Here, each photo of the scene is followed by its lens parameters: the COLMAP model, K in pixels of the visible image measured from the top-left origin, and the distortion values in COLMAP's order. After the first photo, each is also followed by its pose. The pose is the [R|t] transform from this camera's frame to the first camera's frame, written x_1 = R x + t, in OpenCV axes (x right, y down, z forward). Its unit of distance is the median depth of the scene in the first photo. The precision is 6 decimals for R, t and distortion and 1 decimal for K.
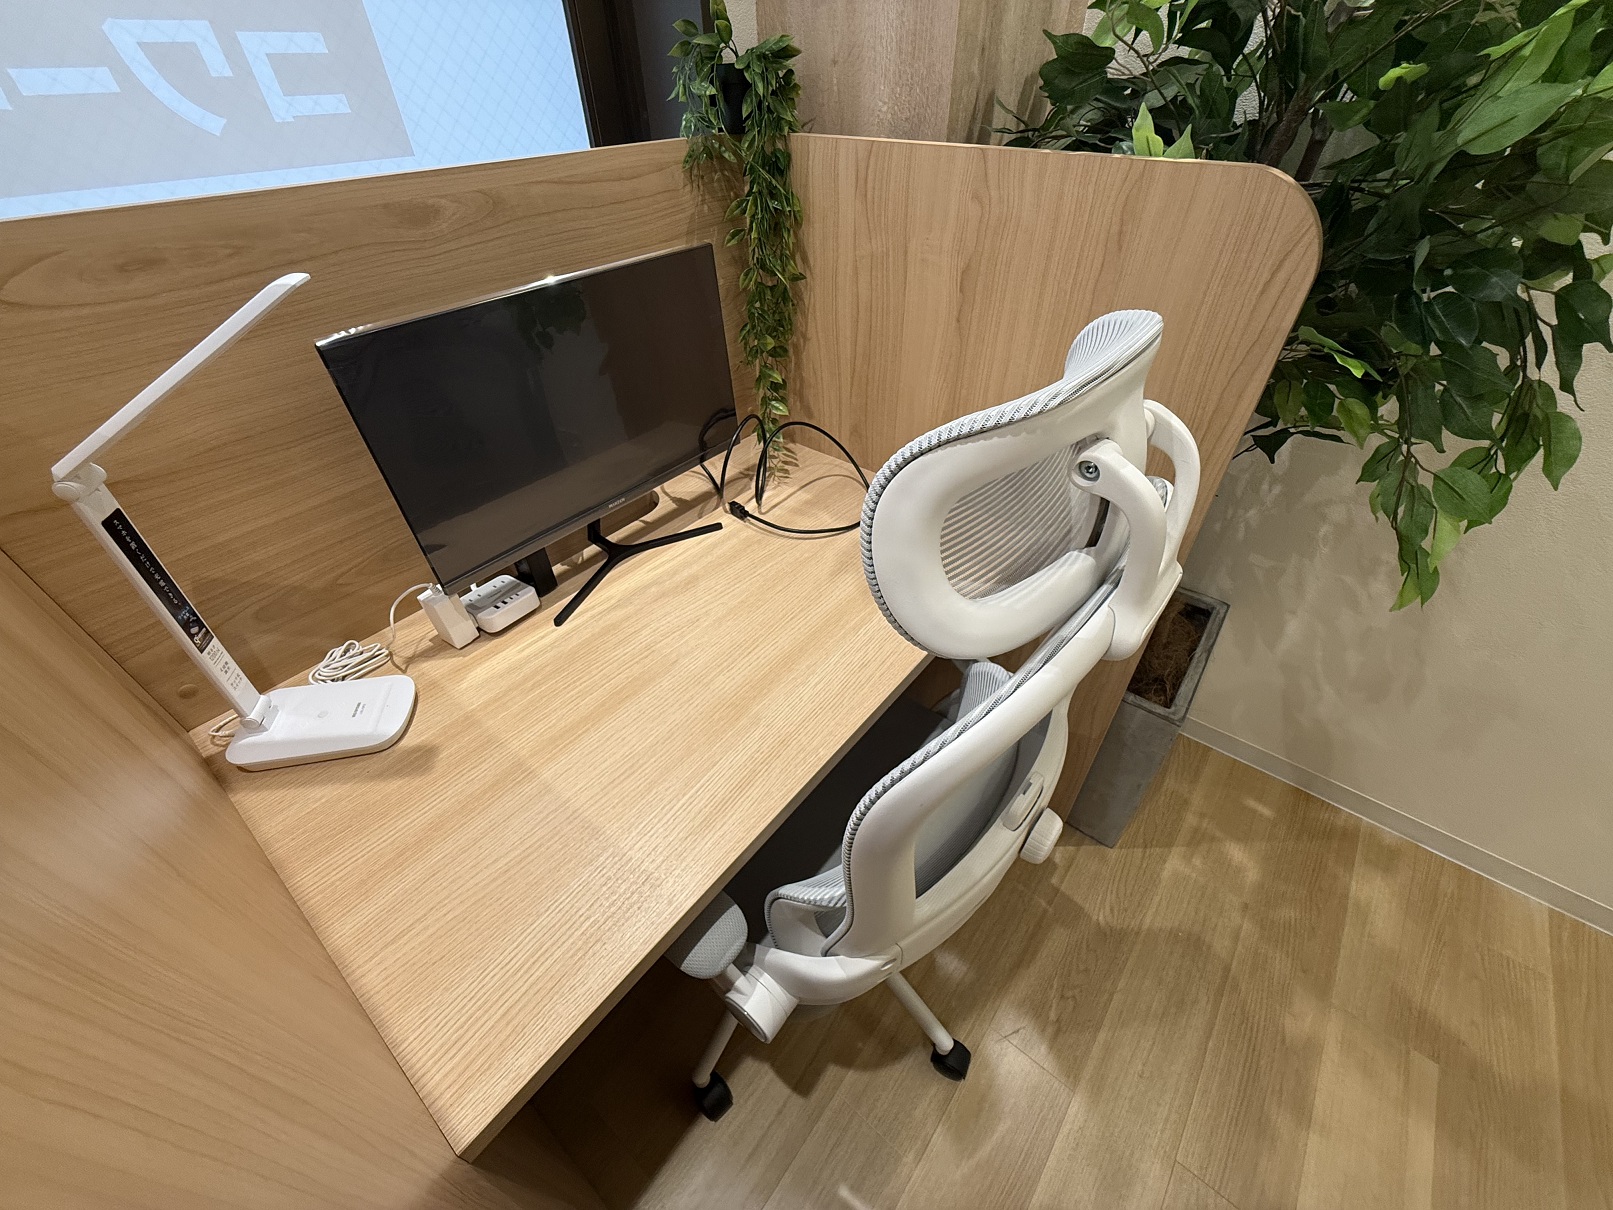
lens RADIAL K [[641.8, 0, 809.8], [0, 641.8, 613.0], [0, 0, 1]] dist [0.000675, 0.000070]
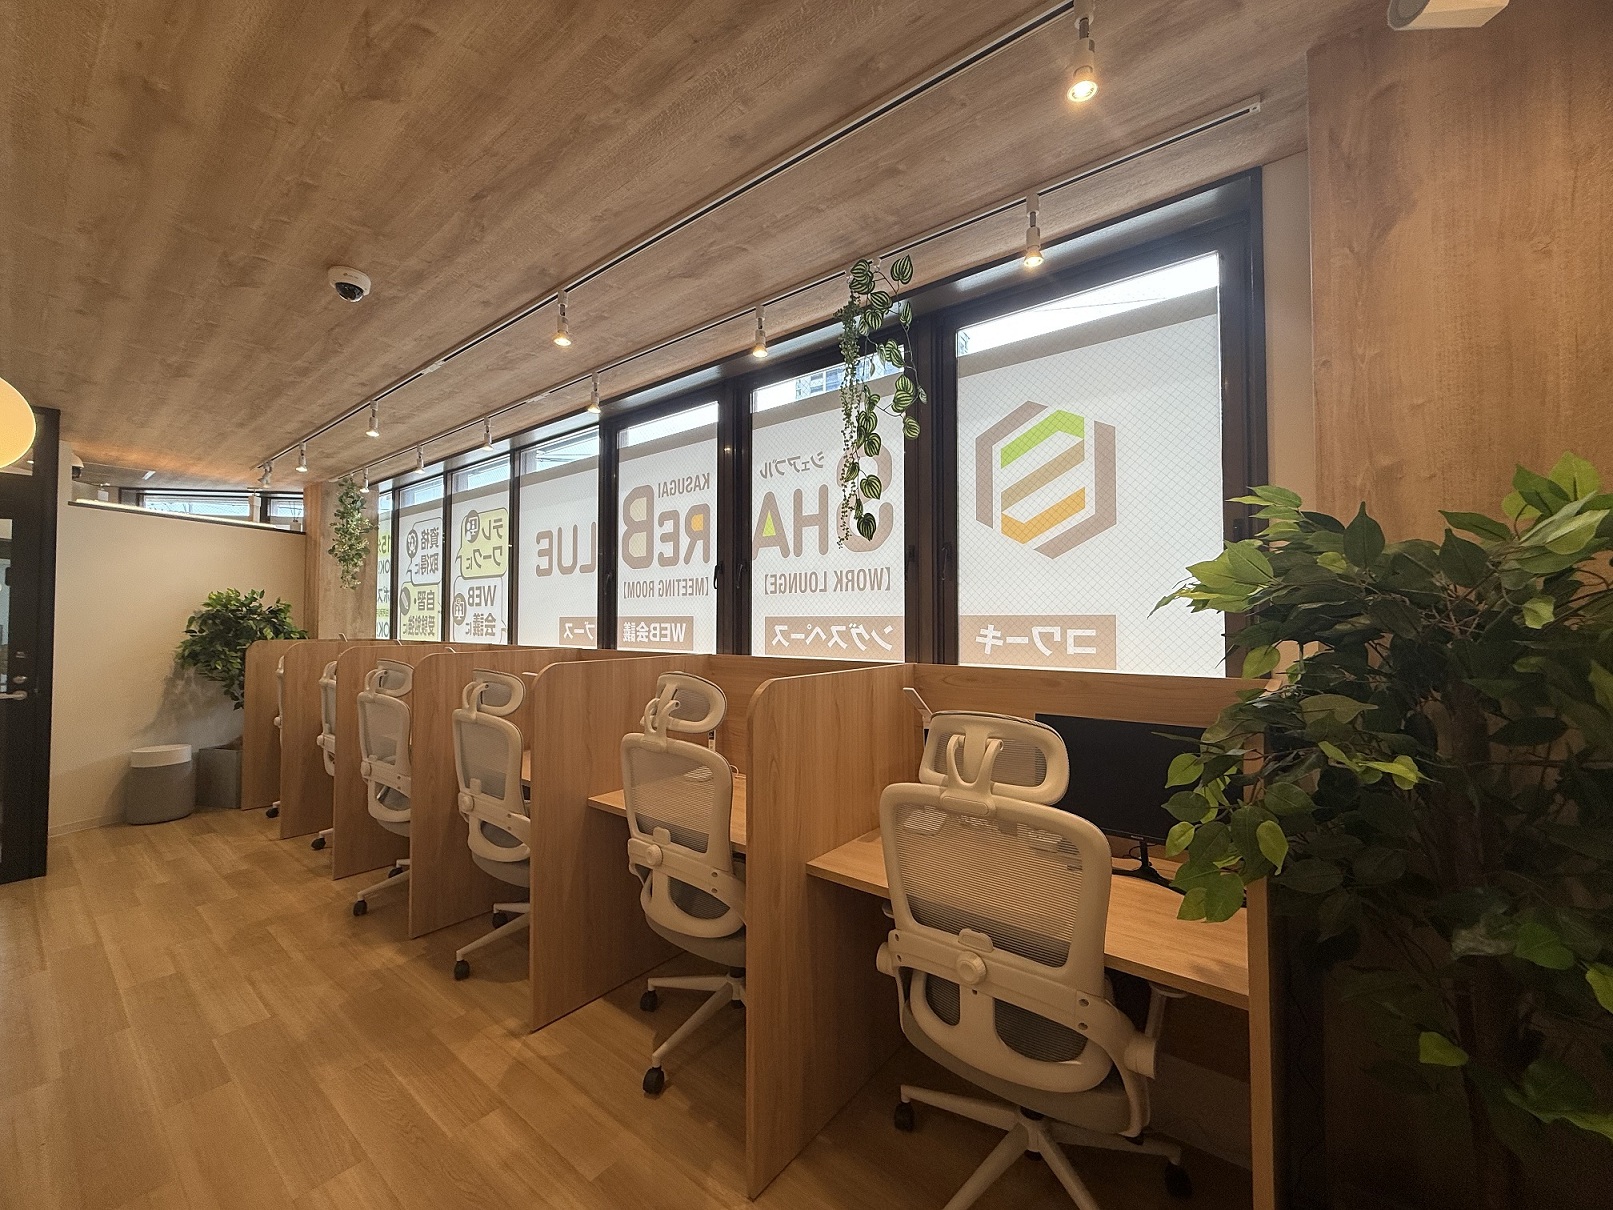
lens RADIAL K [[641.8, 0, 809.1], [0, 641.8, 603.7], [0, 0, 1]] dist [0.000675, 0.000070]
pose [[-0.001740, 0.001759, -0.999997, 2.086864], [-0.649325, 0.760507, 0.002468, -0.224354], [0.760509, 0.649328, -0.000182, 0.009608]]
